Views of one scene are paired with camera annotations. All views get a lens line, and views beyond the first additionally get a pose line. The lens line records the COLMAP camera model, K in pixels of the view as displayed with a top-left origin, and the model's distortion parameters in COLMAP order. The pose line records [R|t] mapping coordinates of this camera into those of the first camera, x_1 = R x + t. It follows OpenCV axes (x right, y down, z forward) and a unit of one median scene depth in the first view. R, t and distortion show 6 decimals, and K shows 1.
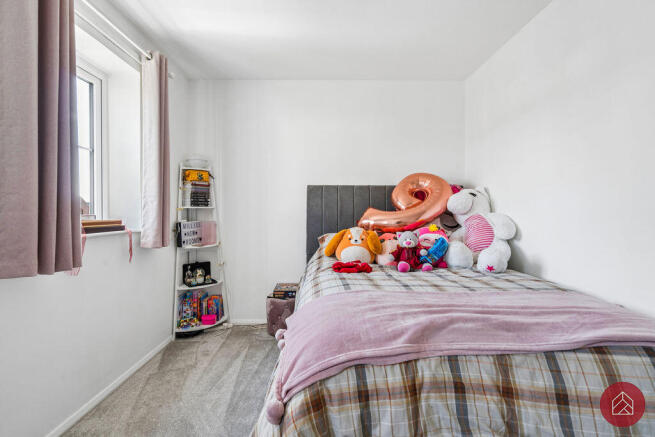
lens RADIAL K [[300.8, 0, 327.6], [0, 300.8, 215.6], [0, 0, 1]] dist [-0.004188, 0.000581]
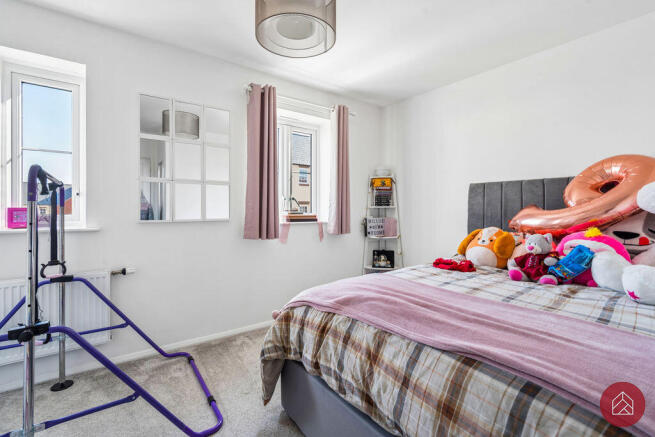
lens RADIAL K [[300.8, 0, 328.3], [0, 300.8, 214.9], [0, 0, 1]] dist [-0.004188, 0.000581]
pose [[0.611469, 0.013363, -0.791156, 0.507059], [-0.012810, 0.999894, 0.006989, 0.000771], [0.791165, 0.005861, 0.611575, 0.037114]]
